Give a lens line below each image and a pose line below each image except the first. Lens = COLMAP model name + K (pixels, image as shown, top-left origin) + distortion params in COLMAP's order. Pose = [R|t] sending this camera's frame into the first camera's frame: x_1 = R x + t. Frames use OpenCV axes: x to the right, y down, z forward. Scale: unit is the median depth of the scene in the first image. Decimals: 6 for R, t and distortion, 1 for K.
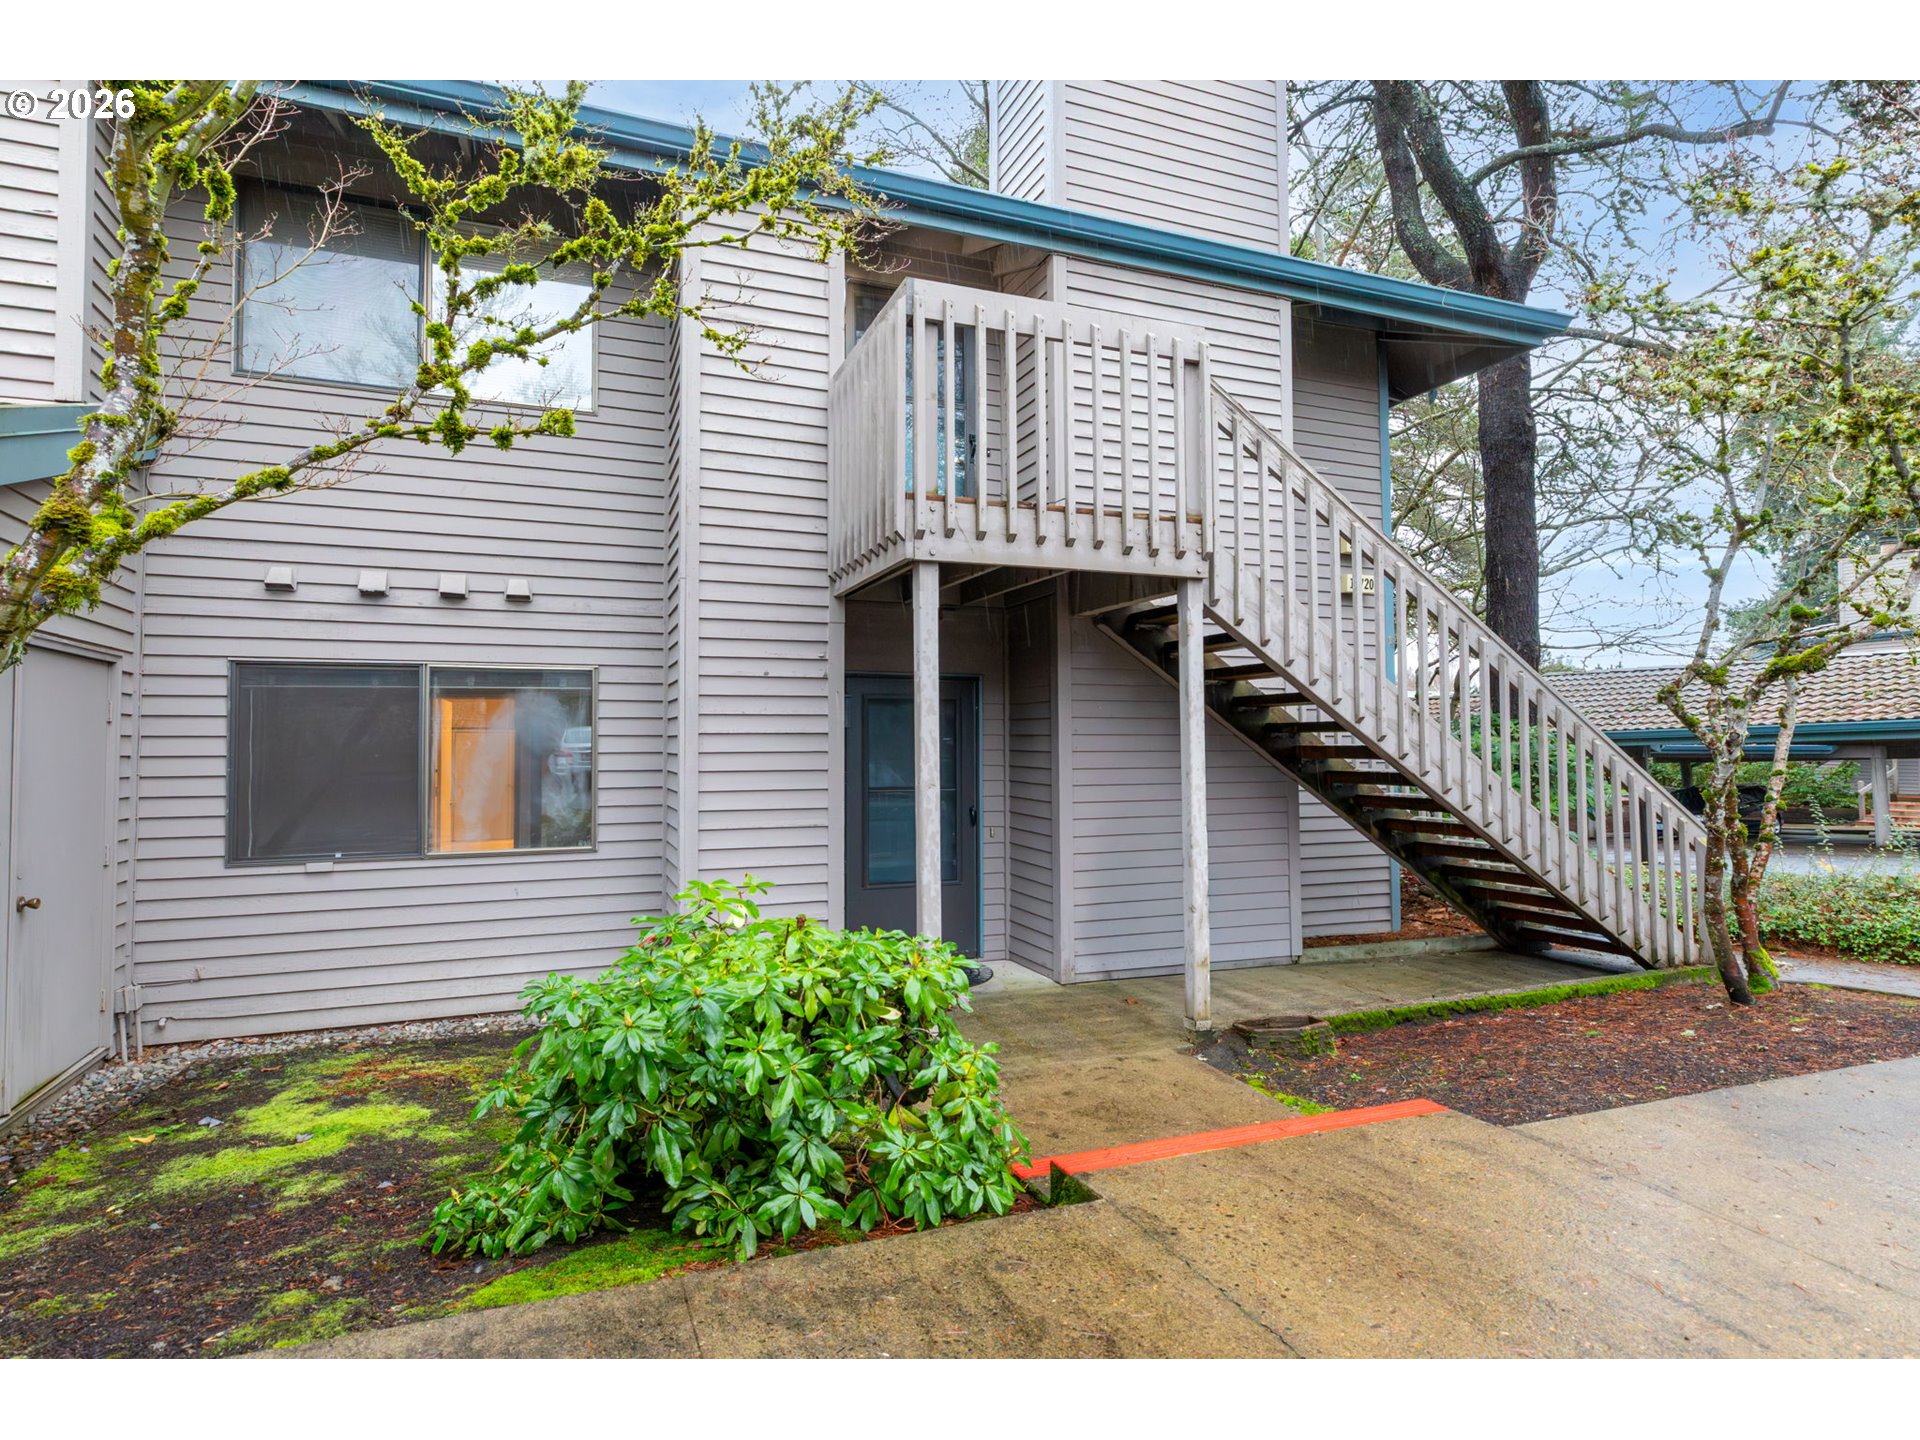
lens RADIAL K [[964.0, 0, 960.0], [0, 964.0, 720.0], [0, 0, 1]] dist [-0.000067, -0.000183]
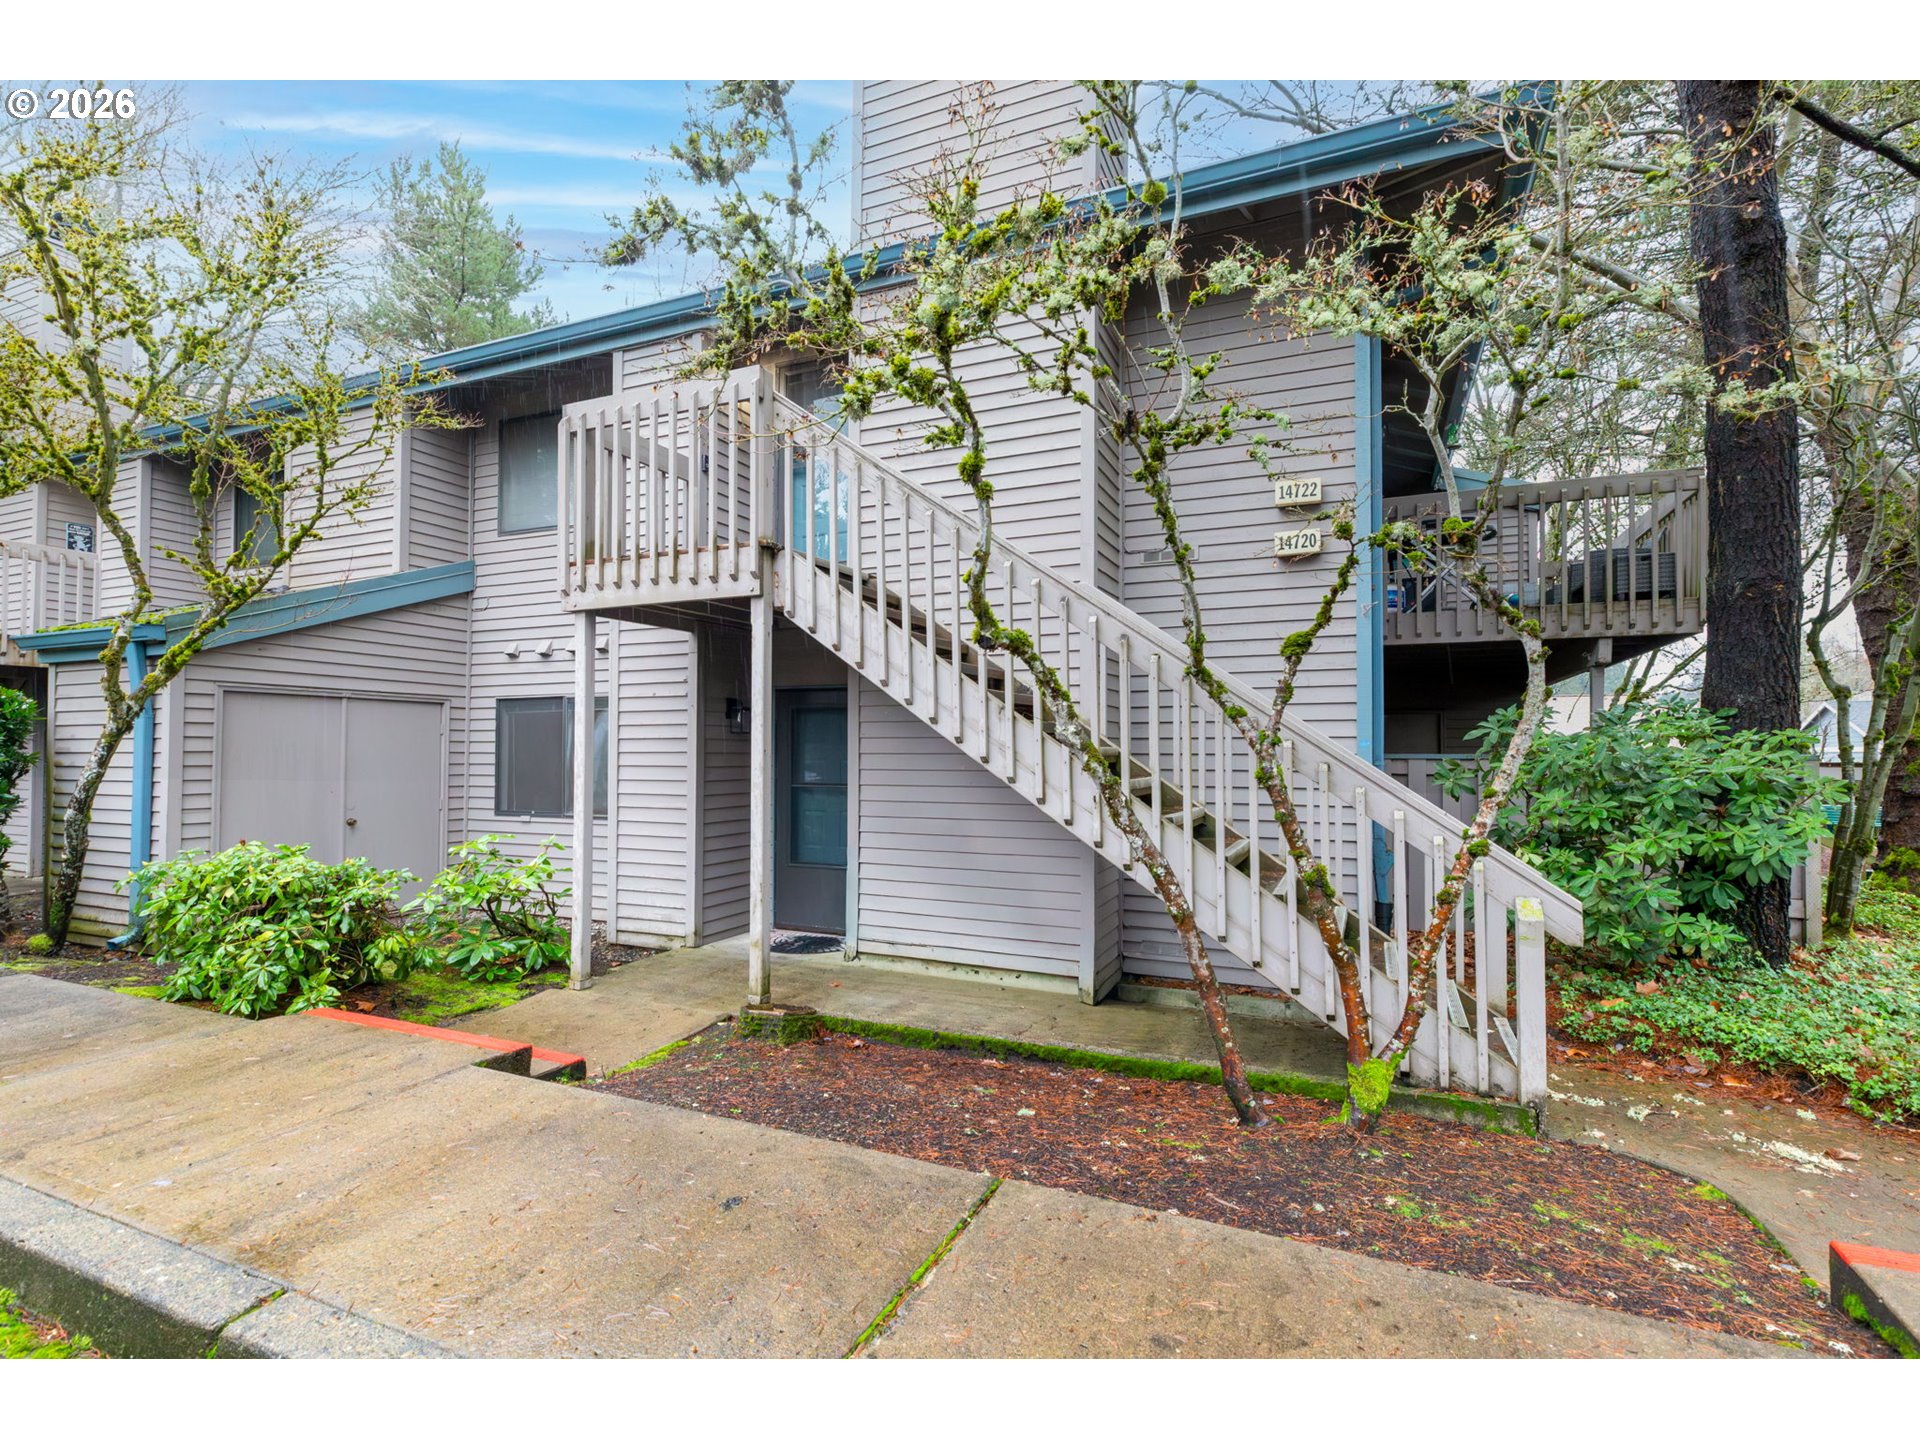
lens RADIAL K [[964.0, 0, 960.0], [0, 964.0, 720.0], [0, 0, 1]] dist [-0.000067, -0.000183]
pose [[0.708854, -0.019108, -0.705096, 1.097603], [0.016881, 0.999806, -0.010123, 0.009875], [0.705153, -0.004727, 0.709039, 0.346906]]
